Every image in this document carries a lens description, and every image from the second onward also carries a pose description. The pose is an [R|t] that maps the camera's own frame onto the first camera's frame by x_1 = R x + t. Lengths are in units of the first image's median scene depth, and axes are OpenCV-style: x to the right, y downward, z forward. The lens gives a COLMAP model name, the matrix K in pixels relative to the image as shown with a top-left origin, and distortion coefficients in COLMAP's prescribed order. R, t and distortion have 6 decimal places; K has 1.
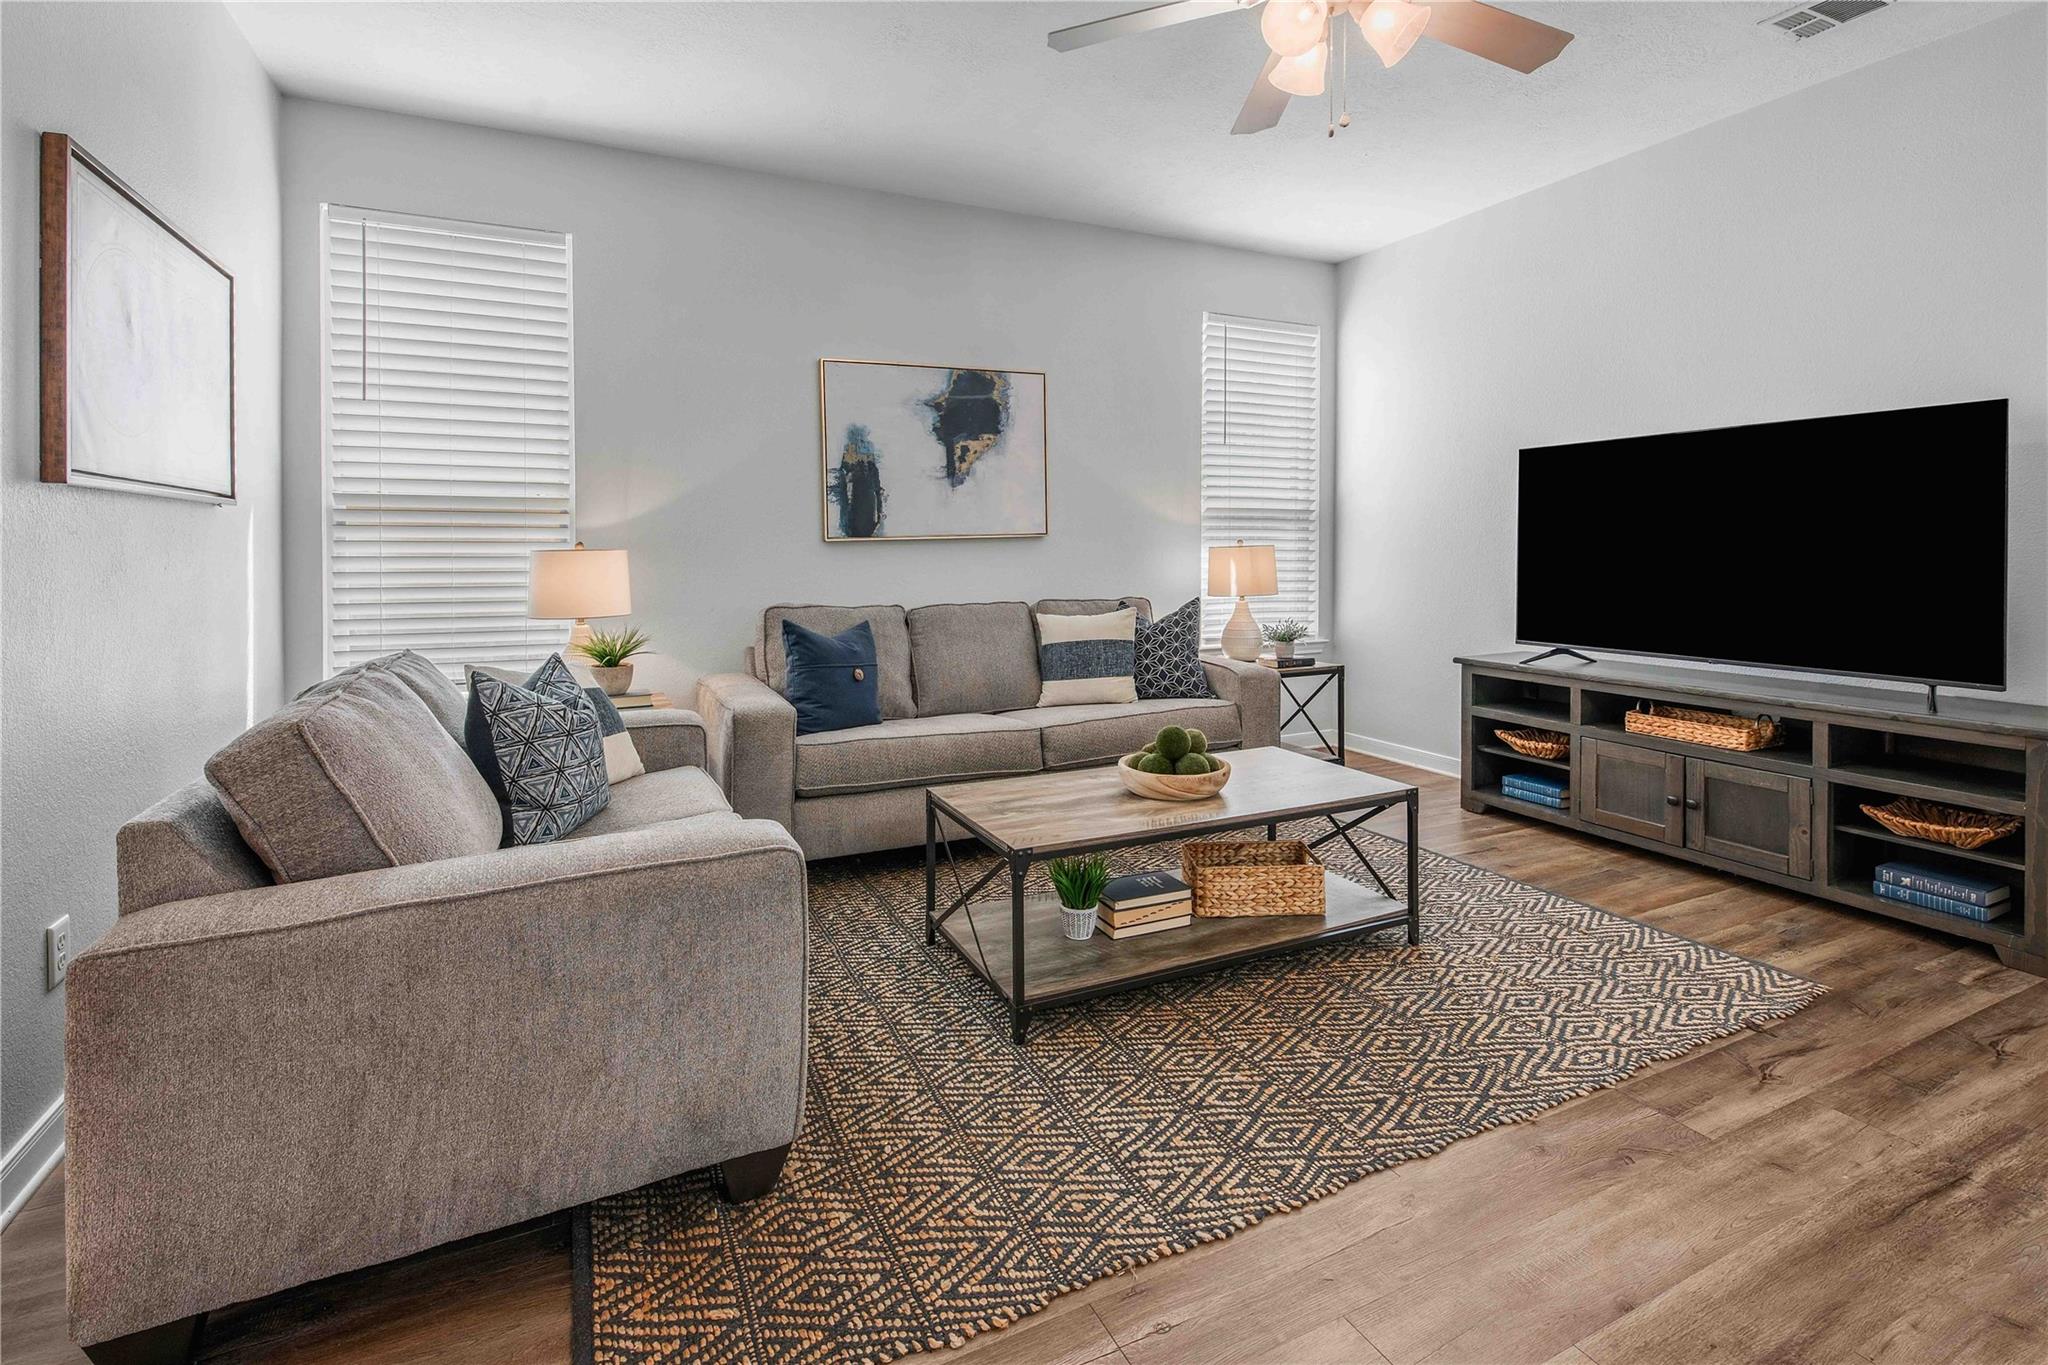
lens RADIAL K [[953.5, 0, 1025.2], [0, 953.5, 586.7], [0, 0, 1]] dist [0.017379, -0.007183]
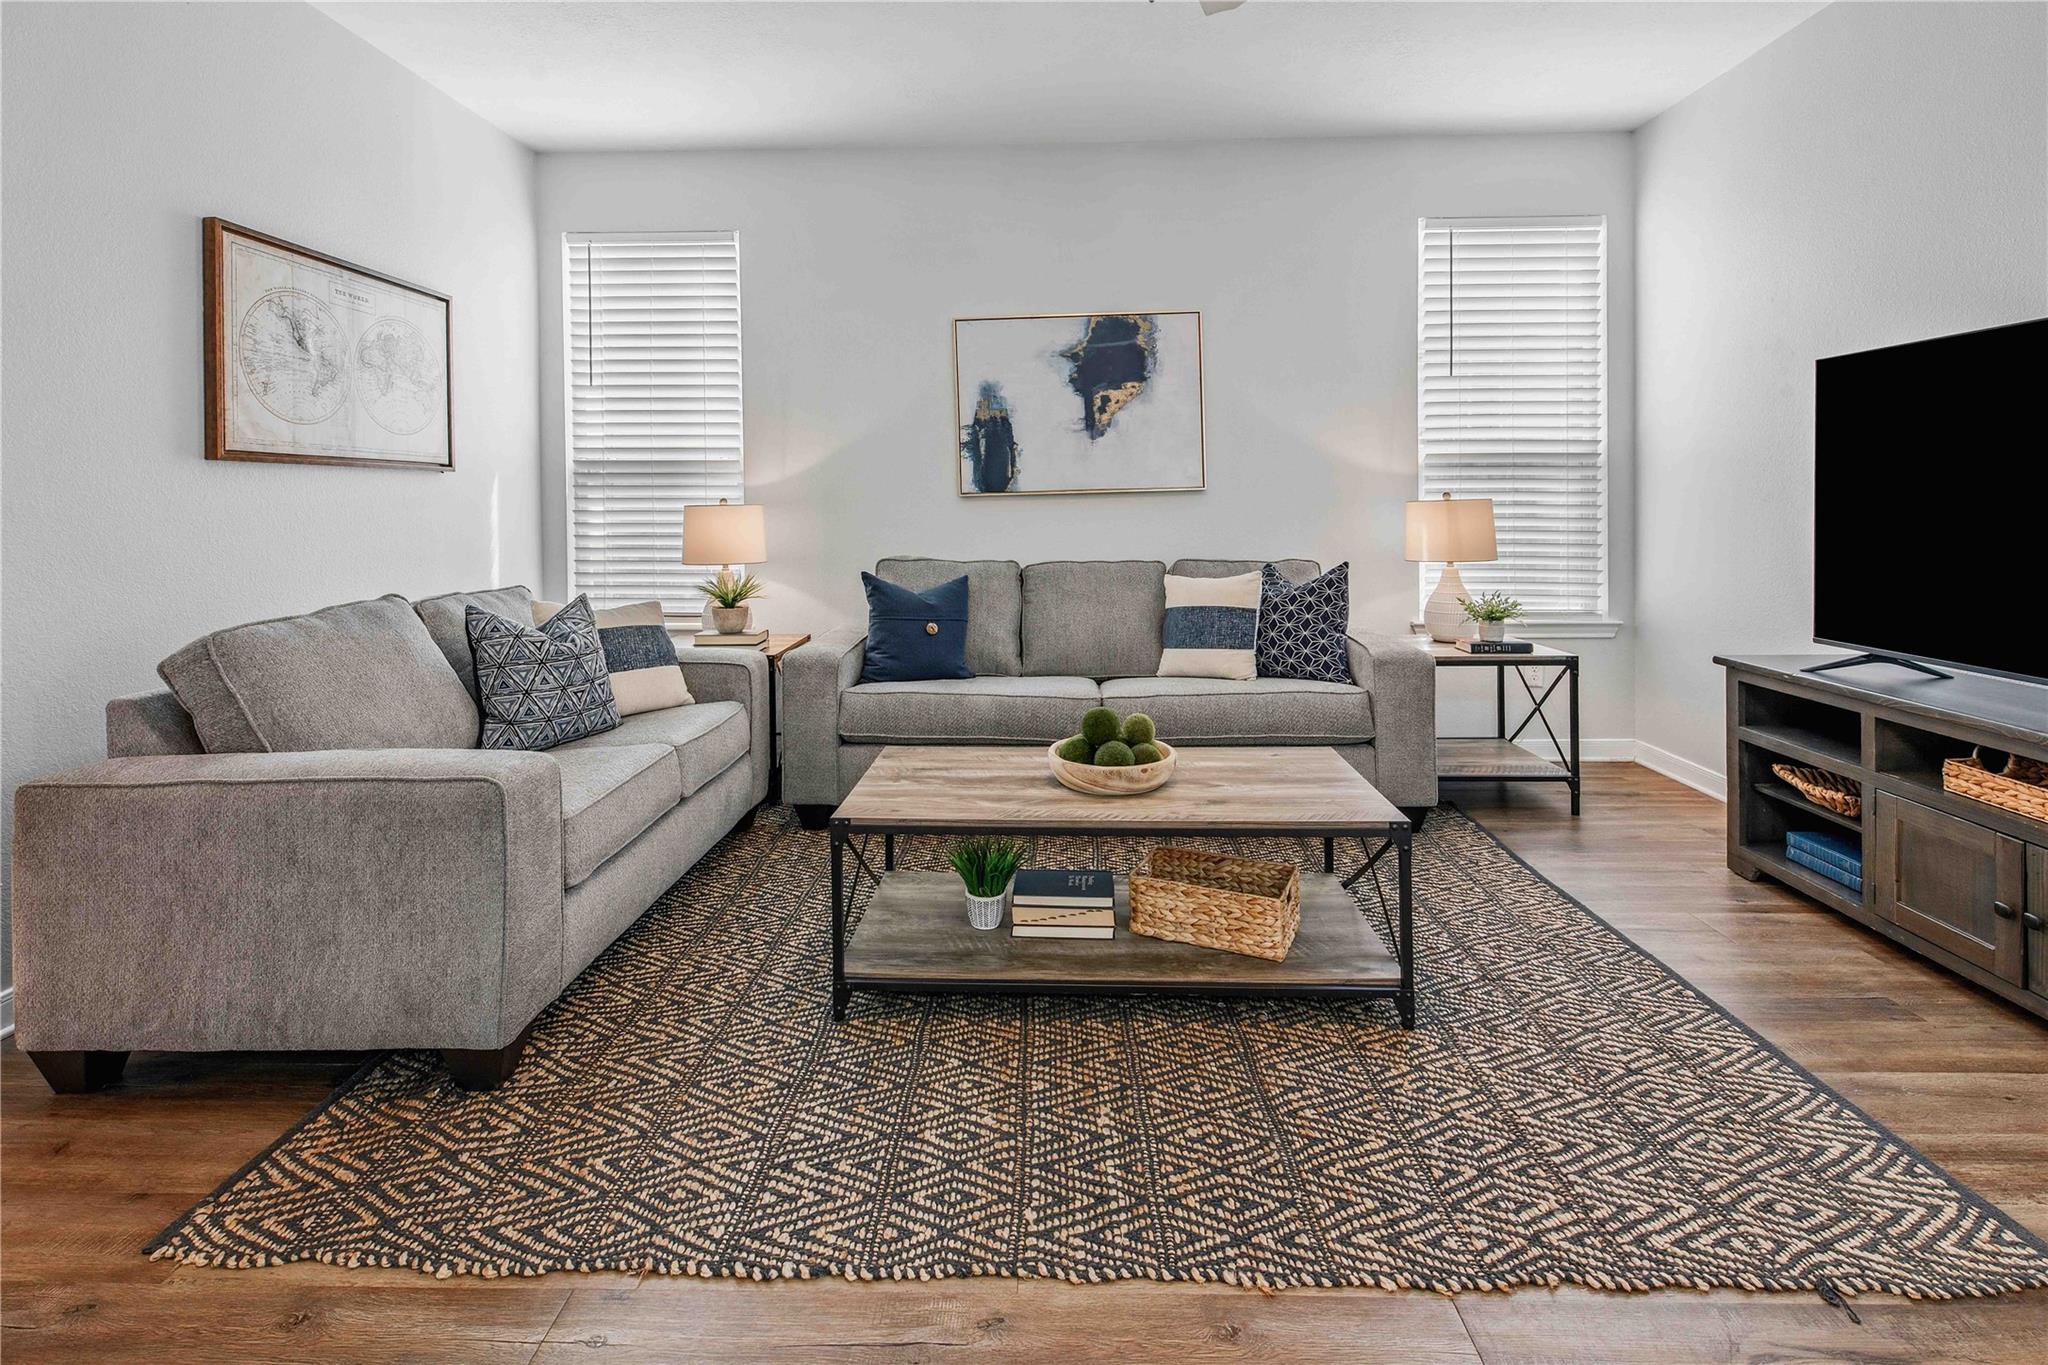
lens RADIAL K [[954.9, 0, 1025.8], [0, 954.9, 538.4], [0, 0, 1]] dist [0.016352, -0.007157]
pose [[0.886775, 0.016982, -0.461890, 0.371613], [-0.017728, 0.999839, 0.002724, -0.007861], [0.461862, 0.005773, 0.886933, 0.142563]]
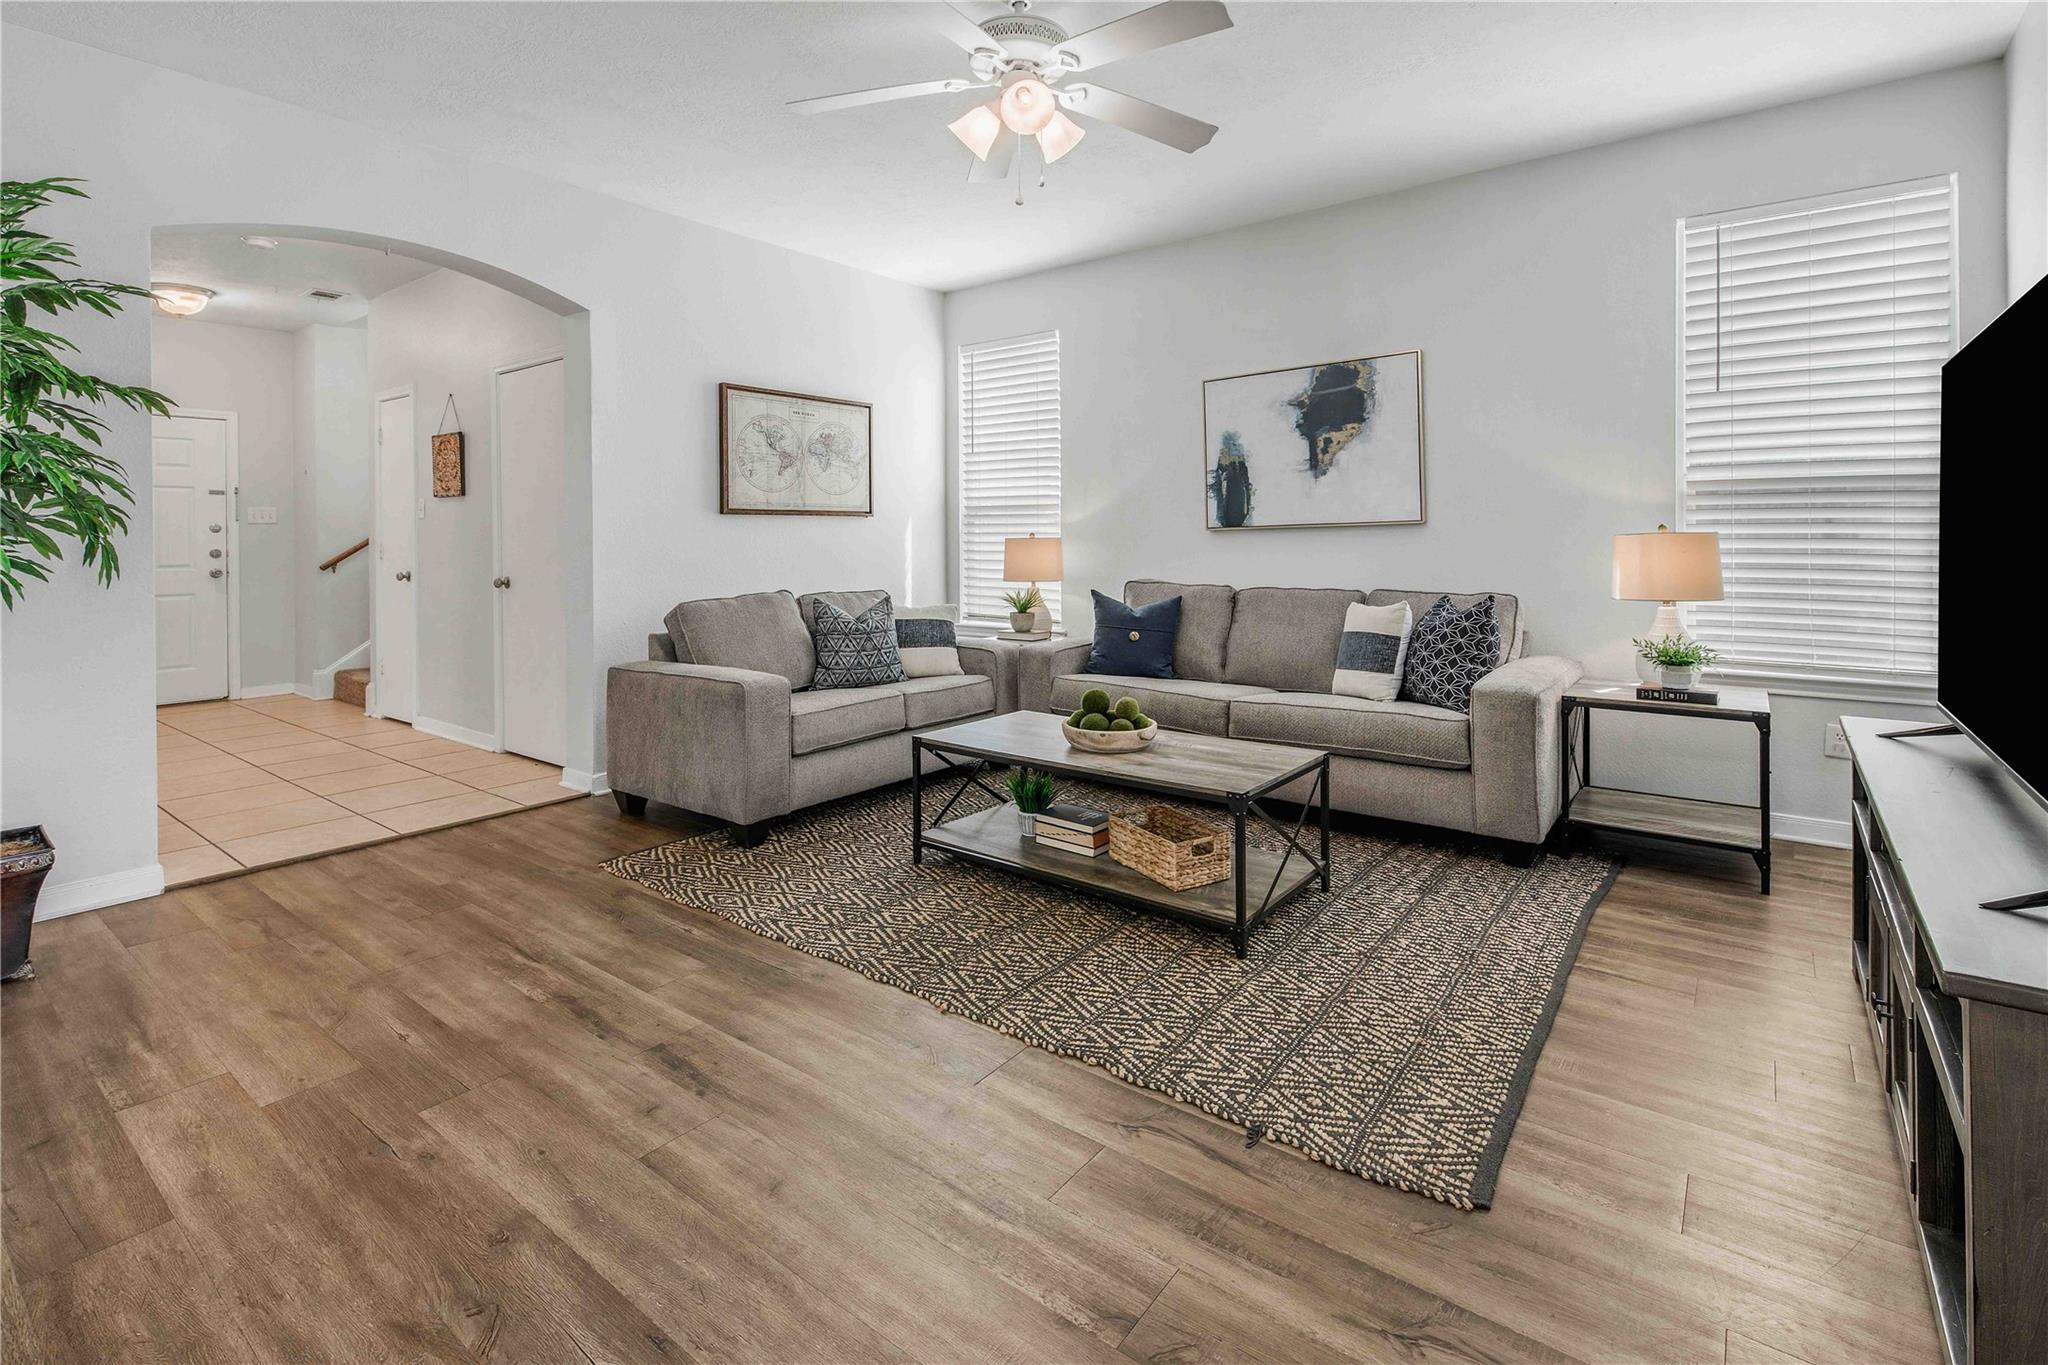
lens RADIAL K [[953.5, 0, 1025.2], [0, 953.5, 586.7], [0, 0, 1]] dist [0.017379, -0.007183]
pose [[0.439434, 0.050254, -0.896868, 0.883977], [-0.031622, 0.998680, 0.040465, -0.020798], [0.897718, 0.010580, 0.440444, 0.295823]]
